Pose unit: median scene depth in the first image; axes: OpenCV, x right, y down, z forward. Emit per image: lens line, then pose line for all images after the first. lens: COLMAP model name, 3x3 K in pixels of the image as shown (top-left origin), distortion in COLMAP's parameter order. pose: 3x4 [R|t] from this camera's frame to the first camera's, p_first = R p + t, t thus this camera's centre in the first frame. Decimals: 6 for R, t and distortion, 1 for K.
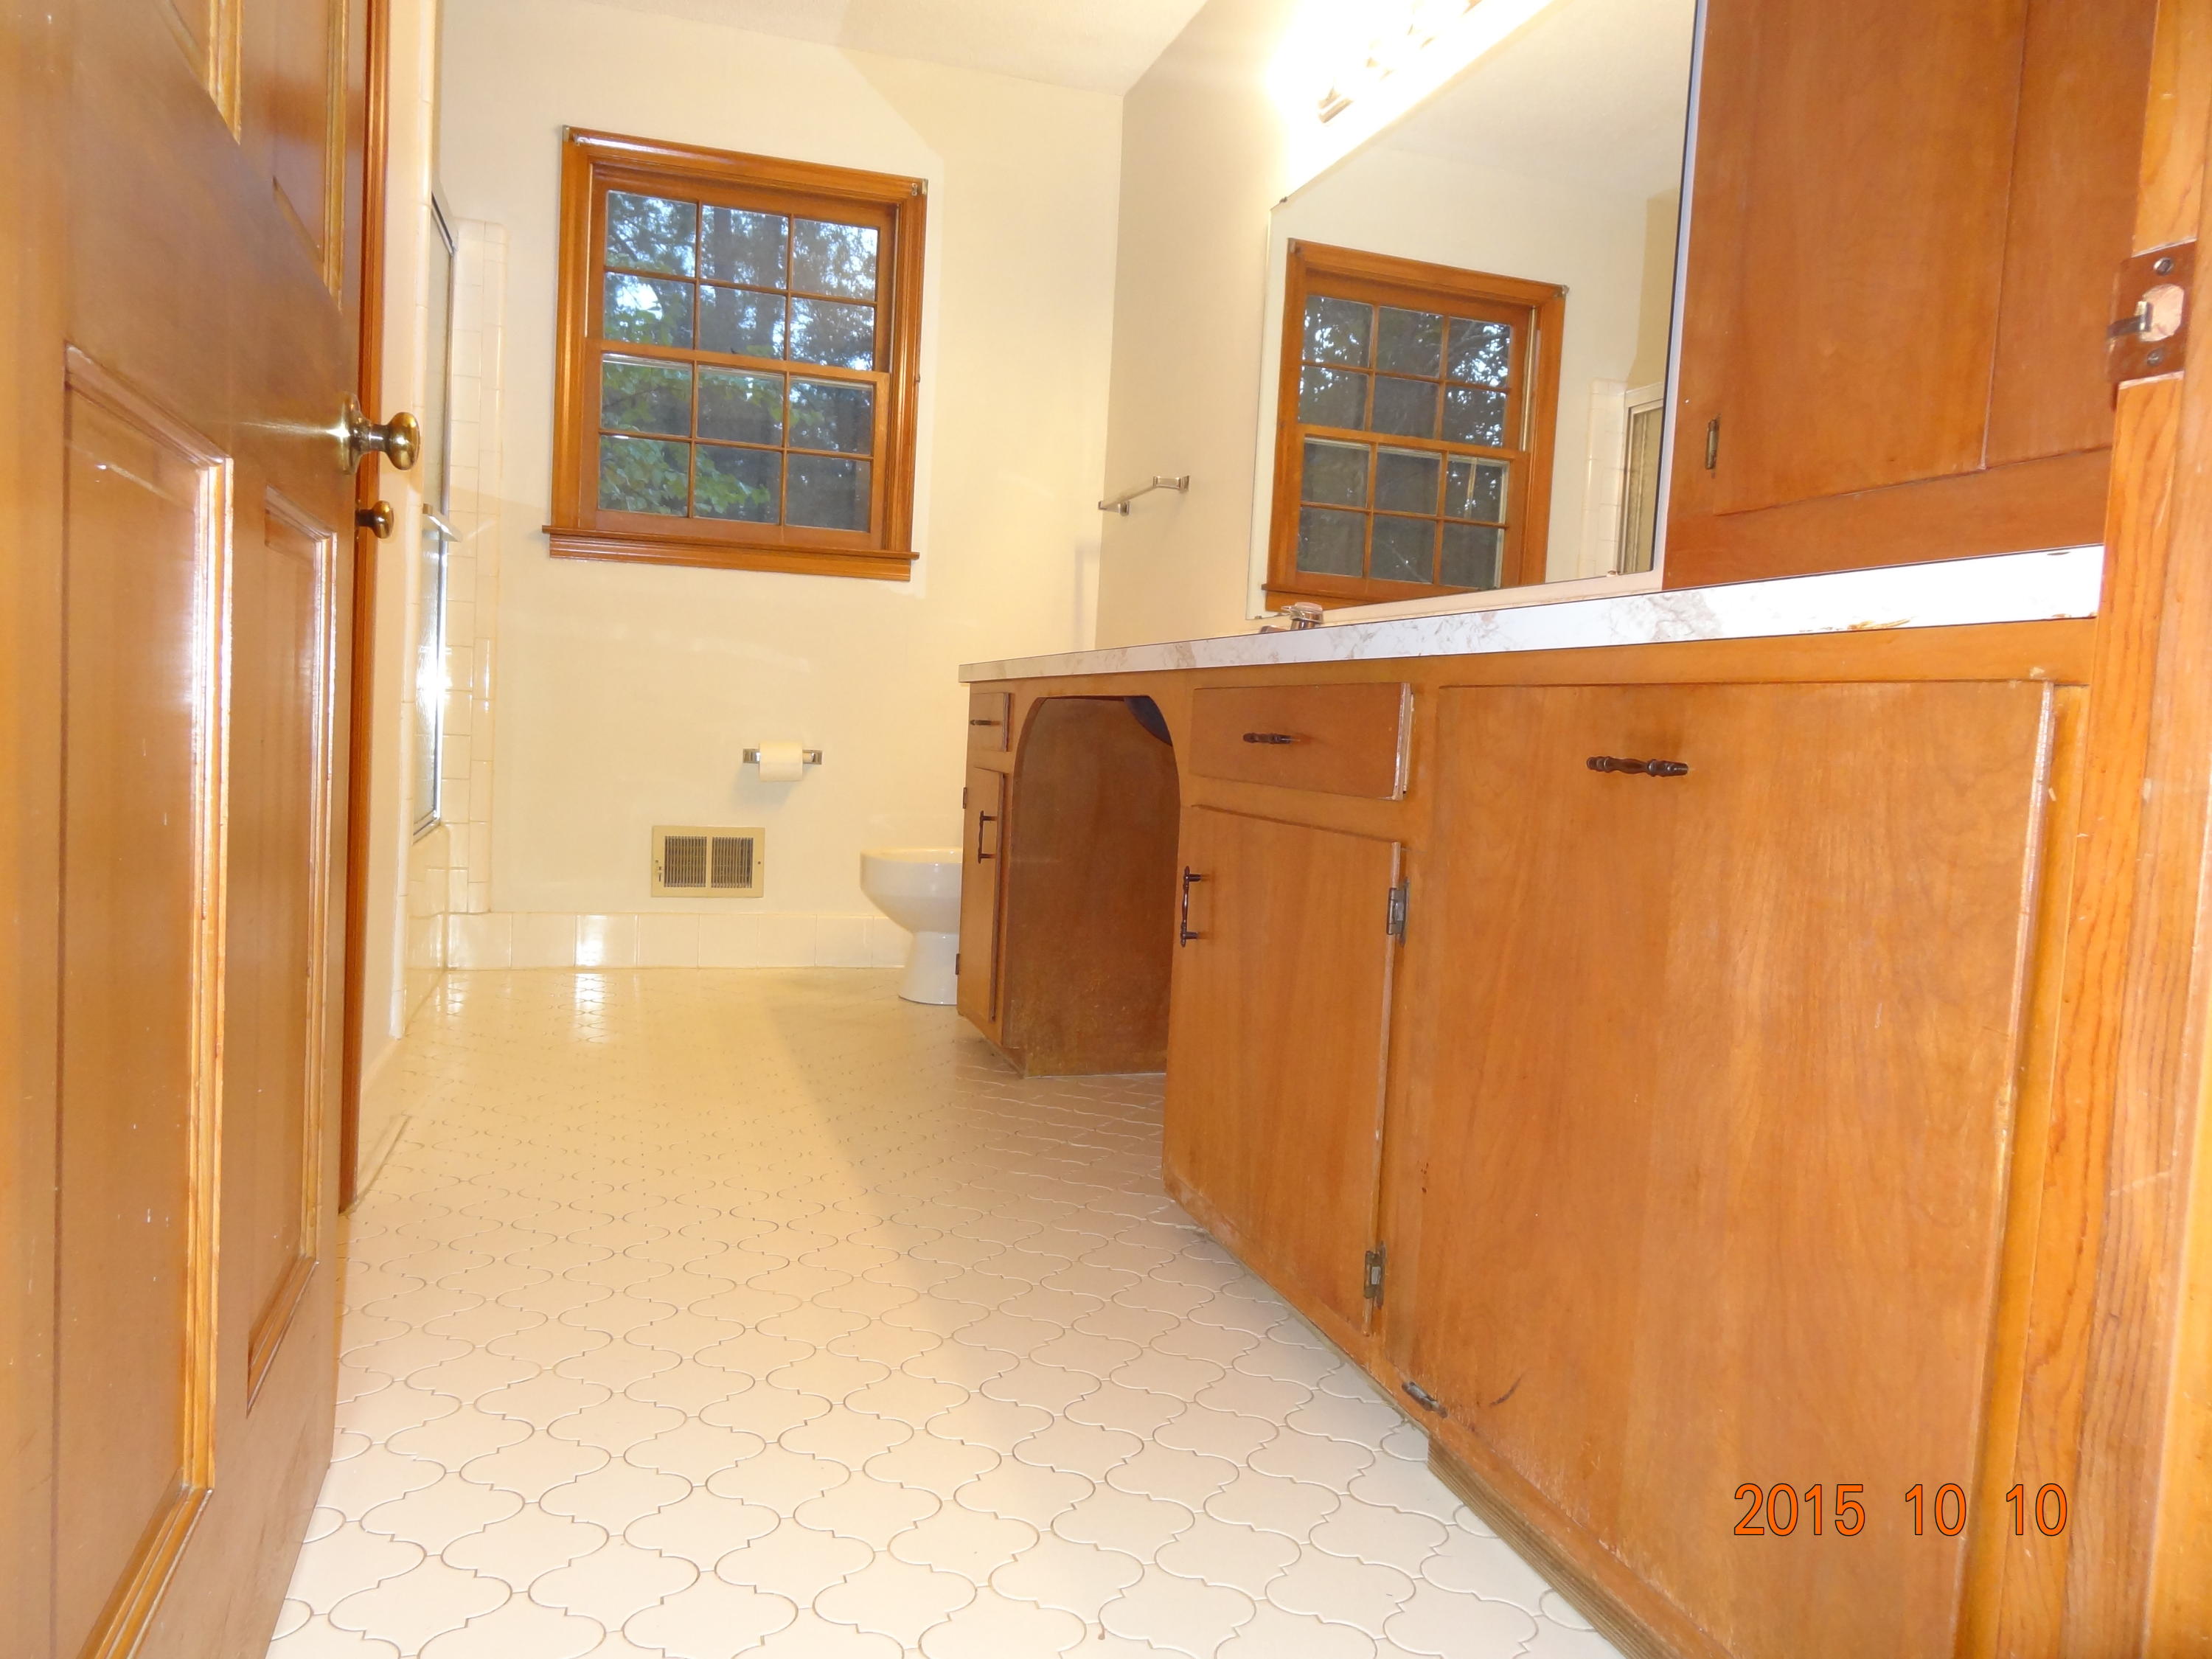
lens RADIAL K [[1547.5, 0, 1100.3], [0, 1547.5, 830.4], [0, 0, 1]] dist [-0.005517, 0.006829]
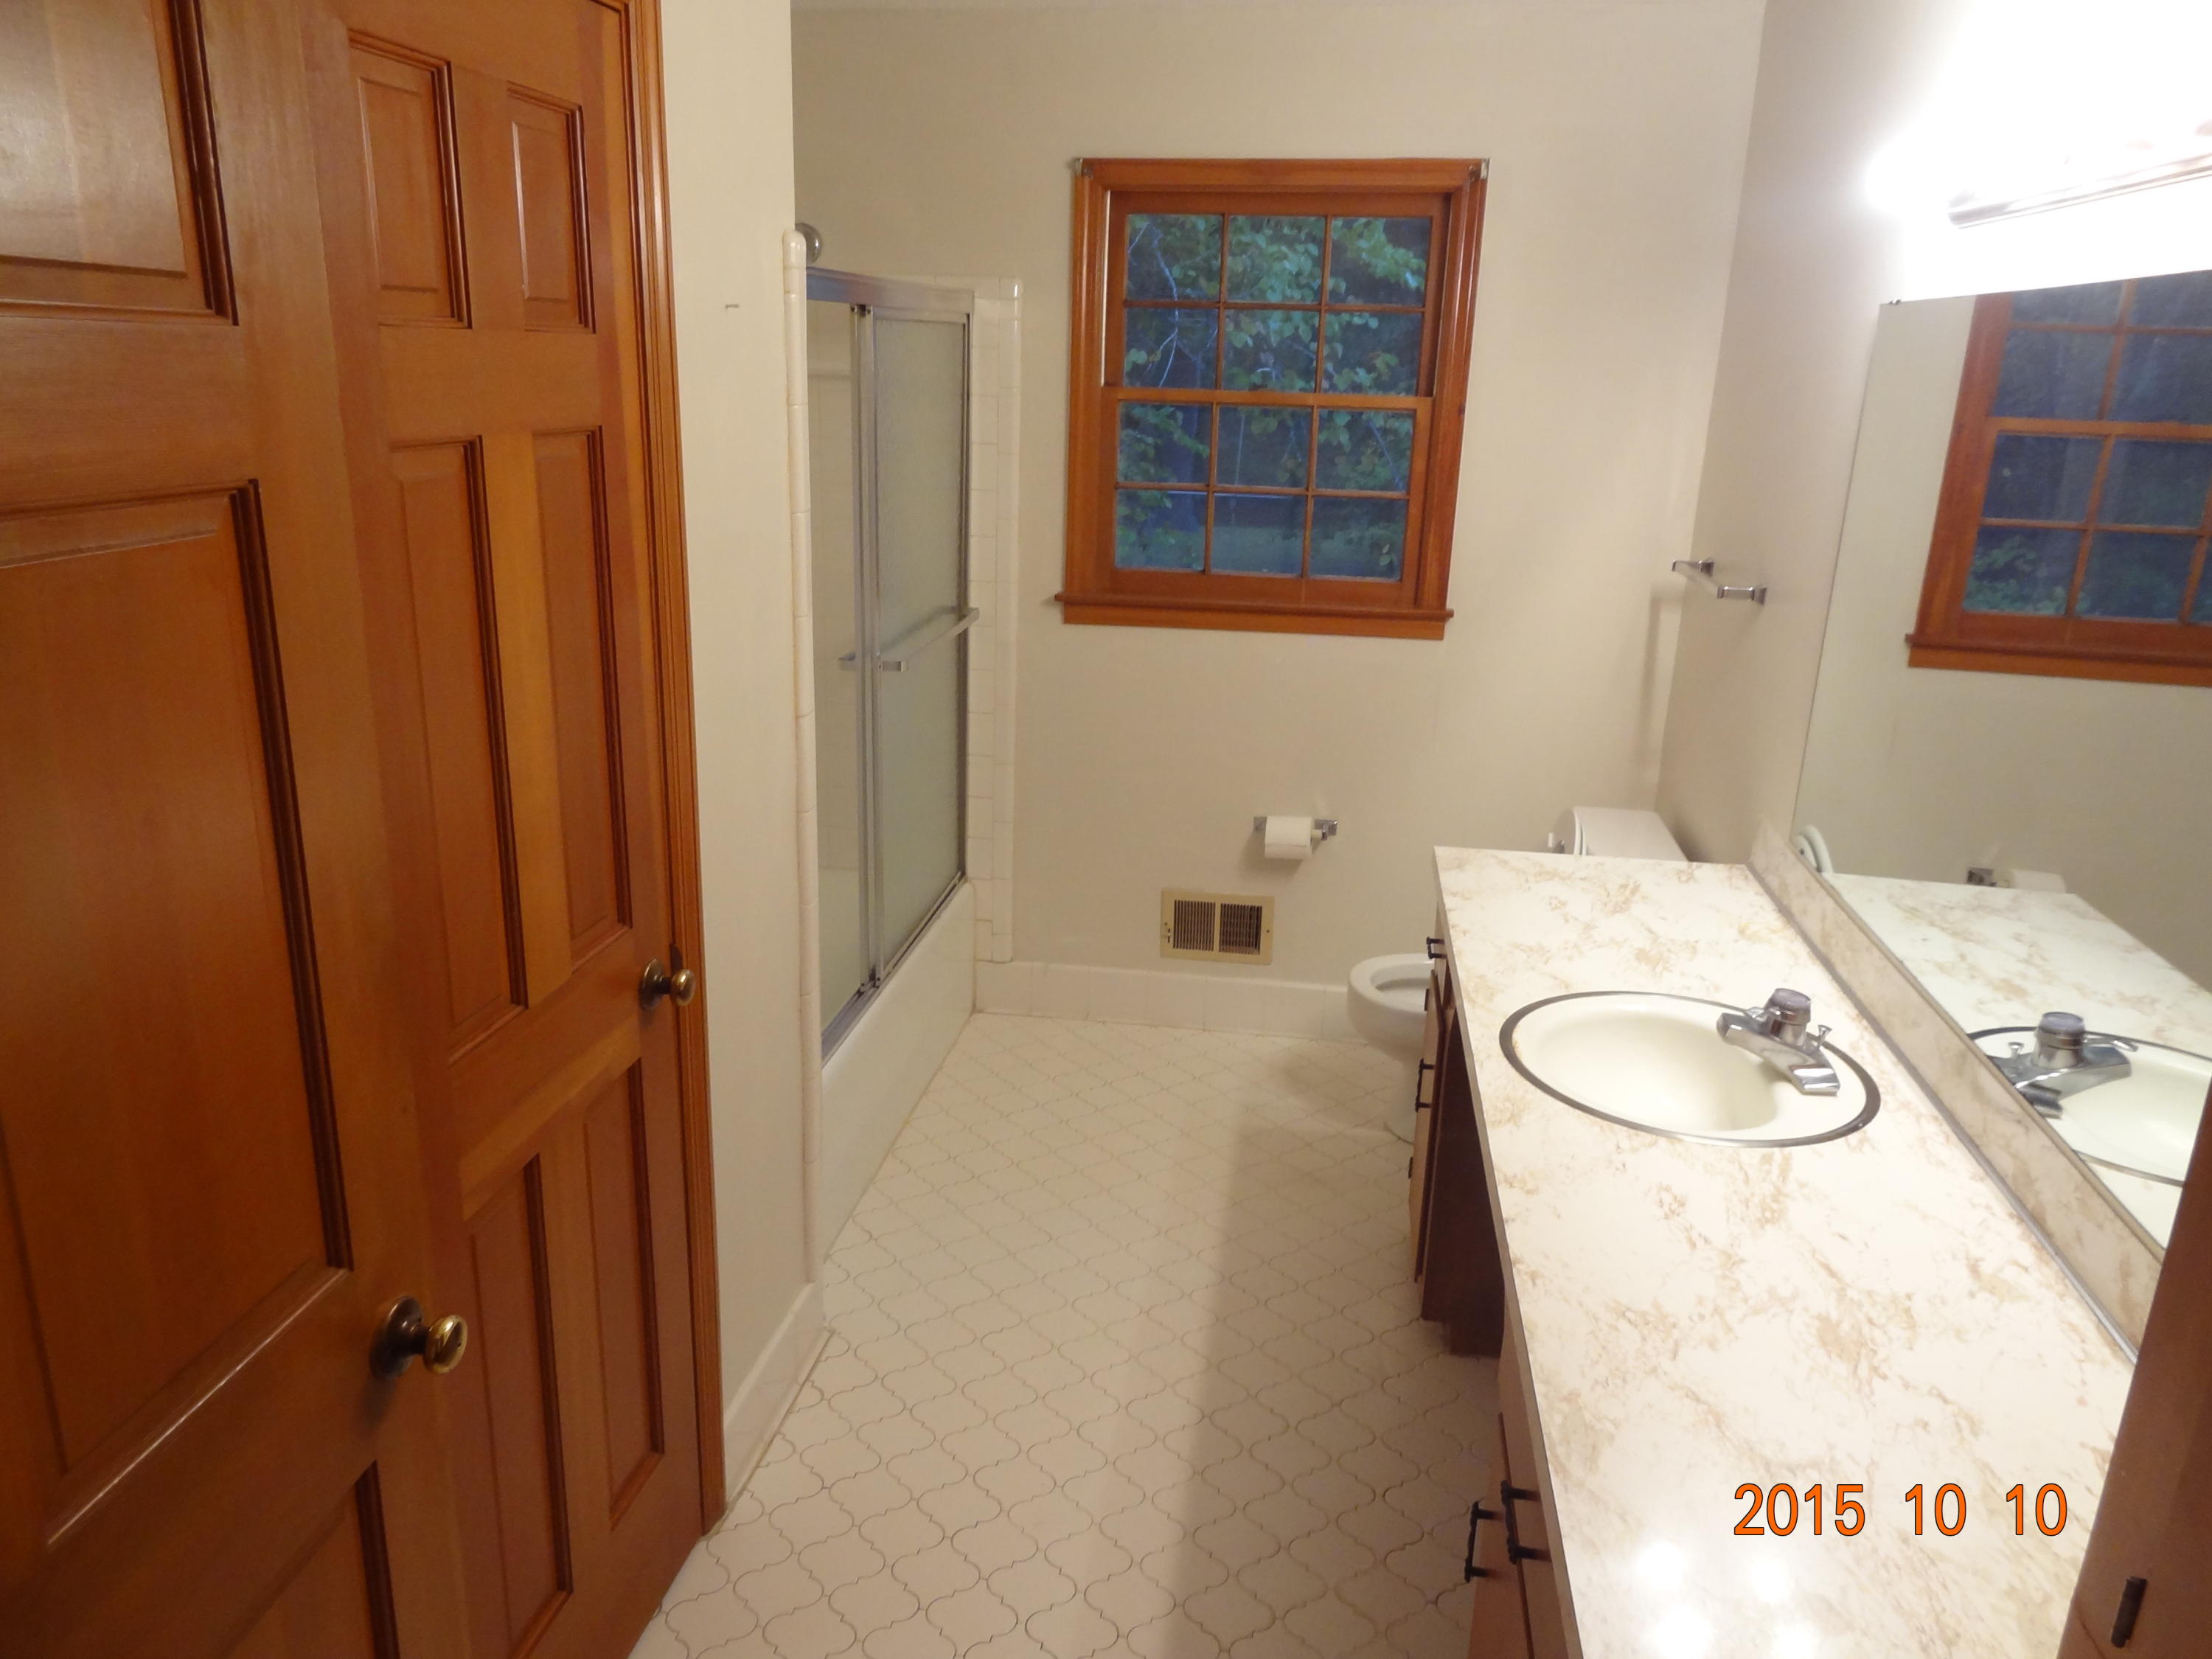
lens RADIAL K [[1547.5, 0, 1100.3], [0, 1547.5, 830.4], [0, 0, 1]] dist [-0.005517, 0.006829]
pose [[0.895944, 0.104206, -0.431770, 0.095395], [-0.011889, 0.977367, 0.211215, -0.243444], [0.444007, -0.184103, 0.876906, 0.123792]]
